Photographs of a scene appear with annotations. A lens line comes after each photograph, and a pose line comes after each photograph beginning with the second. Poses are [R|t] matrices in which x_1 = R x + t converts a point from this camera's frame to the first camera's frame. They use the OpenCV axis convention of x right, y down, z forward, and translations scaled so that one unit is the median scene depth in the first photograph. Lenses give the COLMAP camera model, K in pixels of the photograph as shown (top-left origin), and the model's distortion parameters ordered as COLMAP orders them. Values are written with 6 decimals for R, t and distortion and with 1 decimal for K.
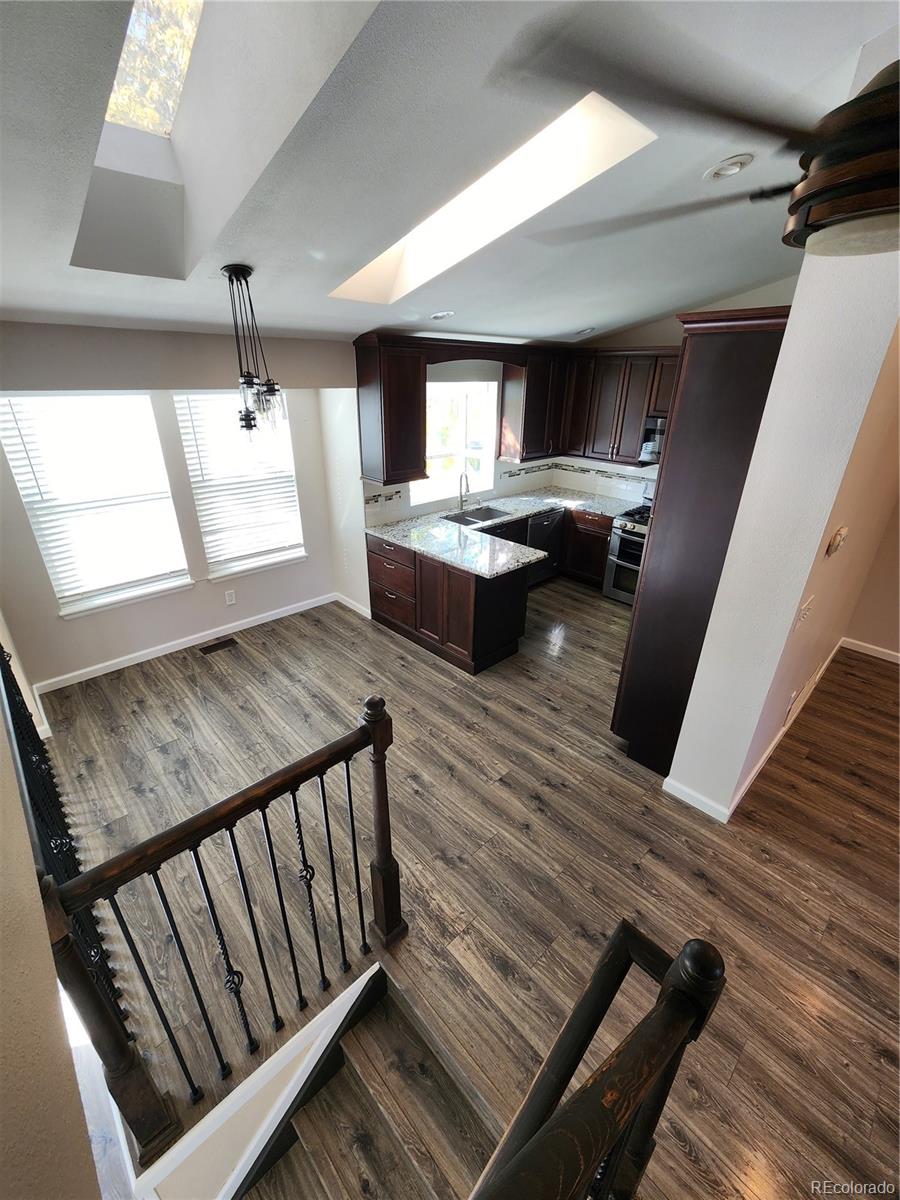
lens RADIAL K [[491.9, 0, 458.4], [0, 491.9, 597.0], [0, 0, 1]] dist [0.002787, -0.000799]
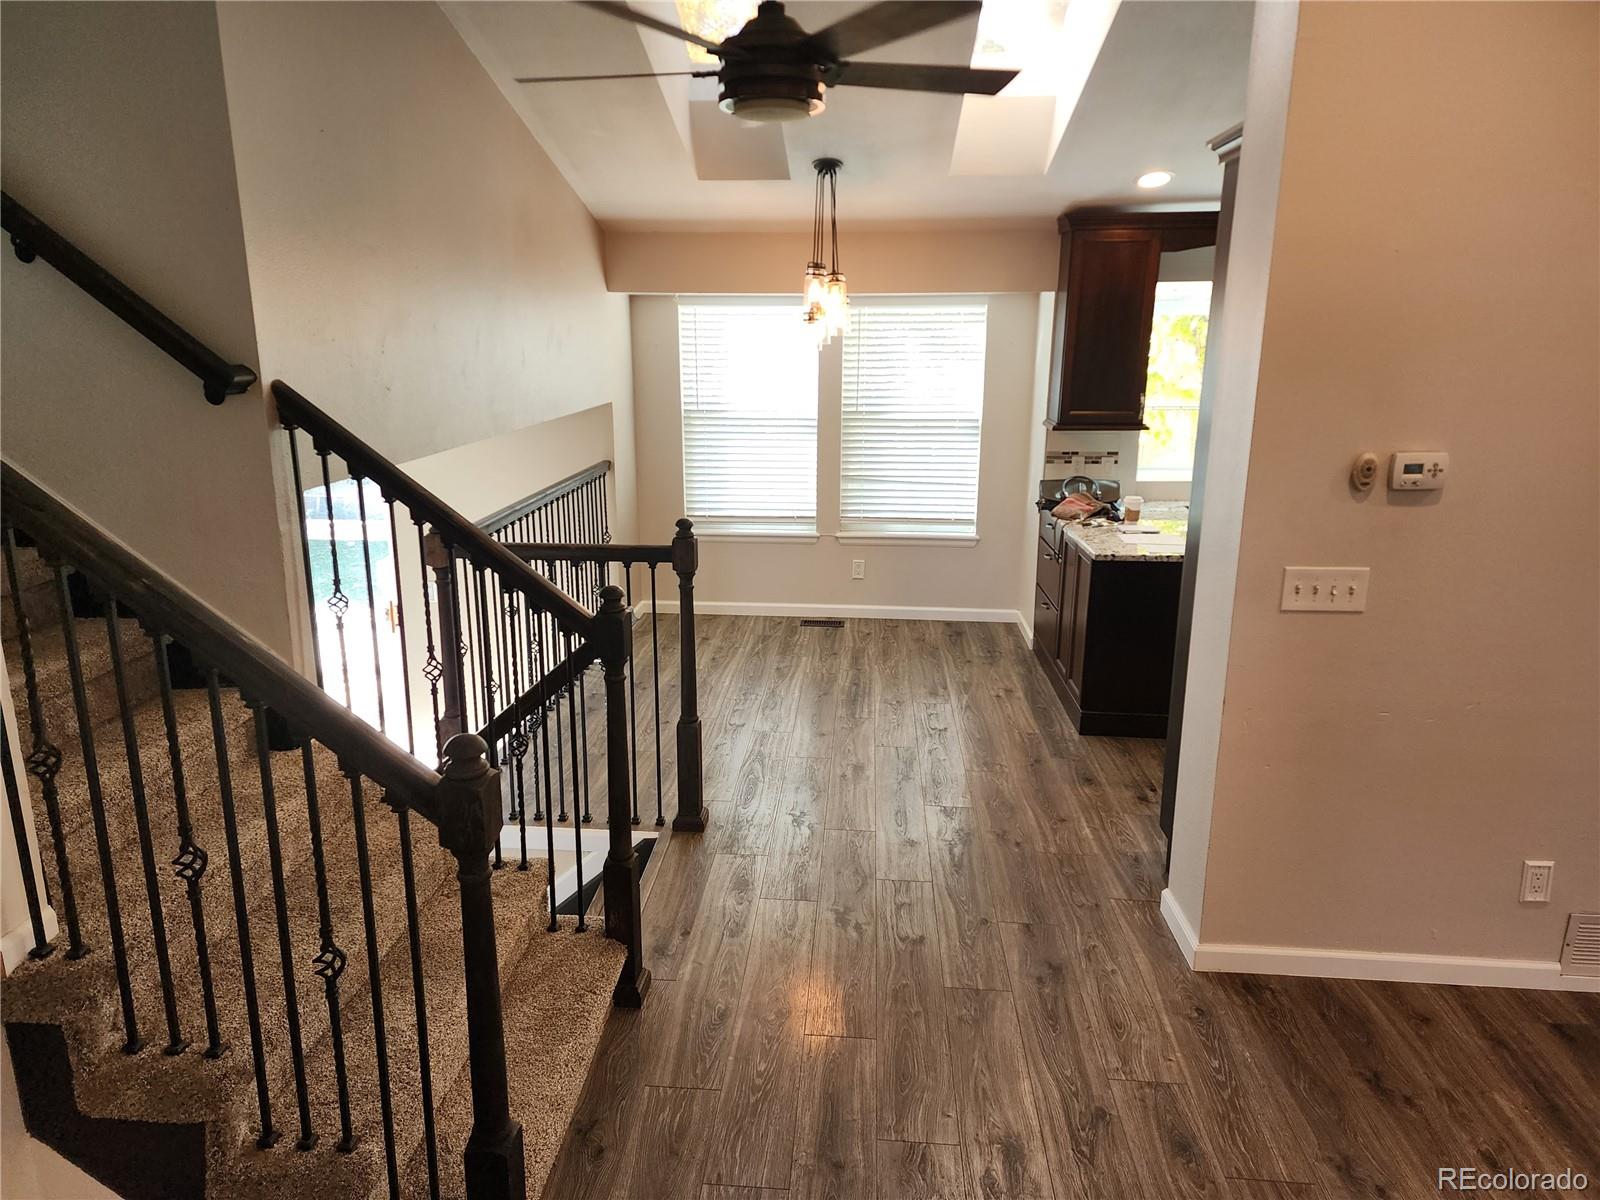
lens RADIAL K [[1043.8, 0, 777.2], [0, 1043.8, 600.3], [0, 0, 1]] dist [0.025026, -0.014675]
pose [[0.652883, 0.169947, -0.738148, 0.600316], [-0.301394, 0.952325, -0.047322, 0.150445], [0.694914, 0.253369, 0.672977, -0.130244]]
